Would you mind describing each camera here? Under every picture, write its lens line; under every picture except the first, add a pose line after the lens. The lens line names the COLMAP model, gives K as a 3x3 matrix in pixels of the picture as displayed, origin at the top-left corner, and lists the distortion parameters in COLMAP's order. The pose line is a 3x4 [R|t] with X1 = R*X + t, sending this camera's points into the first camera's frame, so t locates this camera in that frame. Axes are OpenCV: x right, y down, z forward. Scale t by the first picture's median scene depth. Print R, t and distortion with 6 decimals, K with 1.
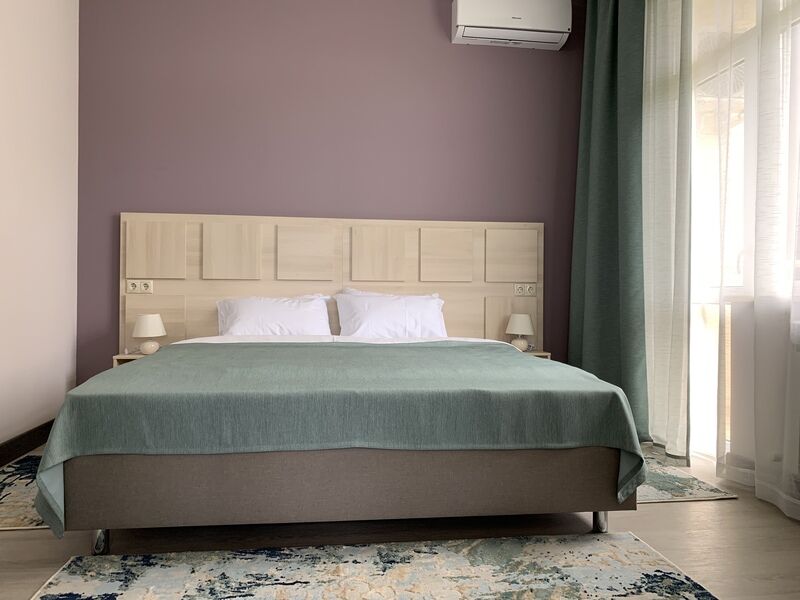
lens RADIAL K [[615.3, 0, 404.7], [0, 615.3, 306.3], [0, 0, 1]] dist [0.044094, -0.040123]
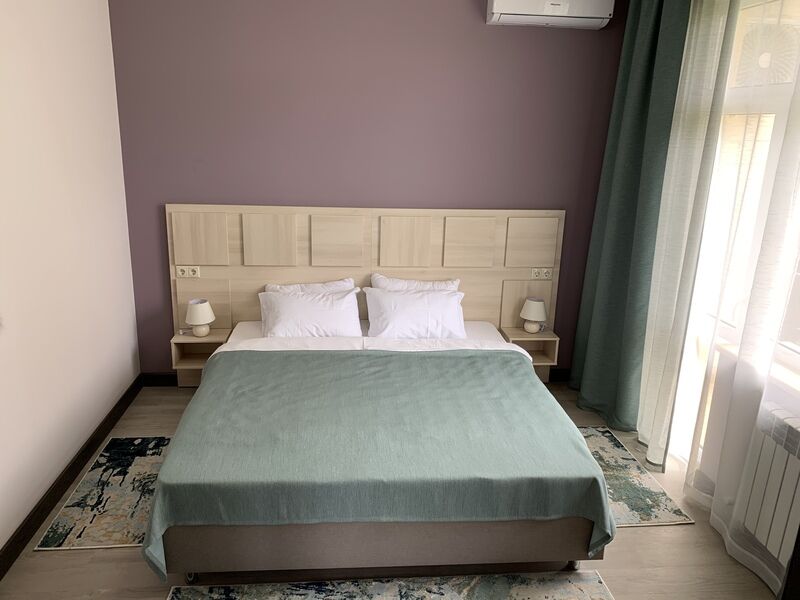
lens RADIAL K [[615.3, 0, 404.5], [0, 615.3, 298.9], [0, 0, 1]] dist [0.044094, -0.040123]
pose [[0.998797, 0.034319, -0.035016, -0.003757], [-0.023594, 0.962481, 0.270320, -0.330667], [0.042979, -0.269168, 0.962134, -0.061358]]
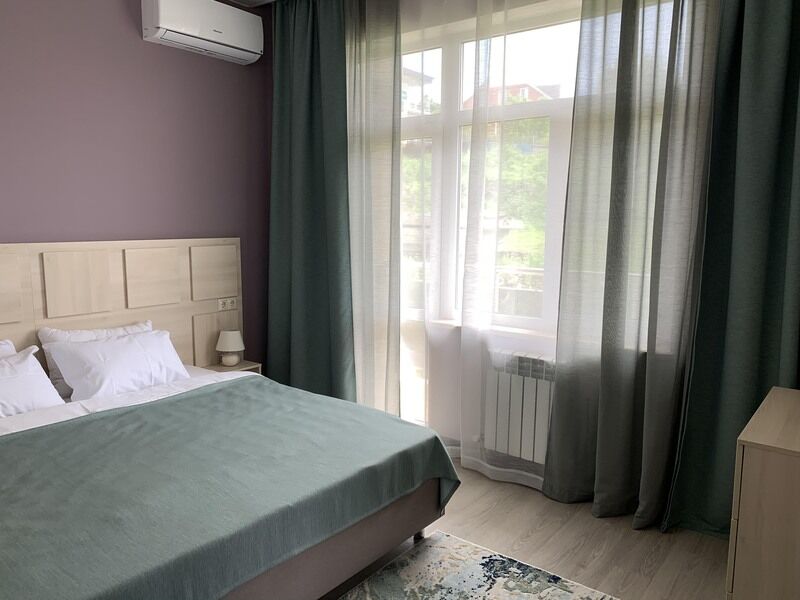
lens RADIAL K [[615.3, 0, 400.9], [0, 615.3, 300.7], [0, 0, 1]] dist [0.044094, -0.040123]
pose [[0.711331, -0.095497, 0.696340, -0.388814], [0.001244, 0.990896, 0.134622, -0.209872], [-0.702857, -0.094894, 0.704974, 0.089731]]
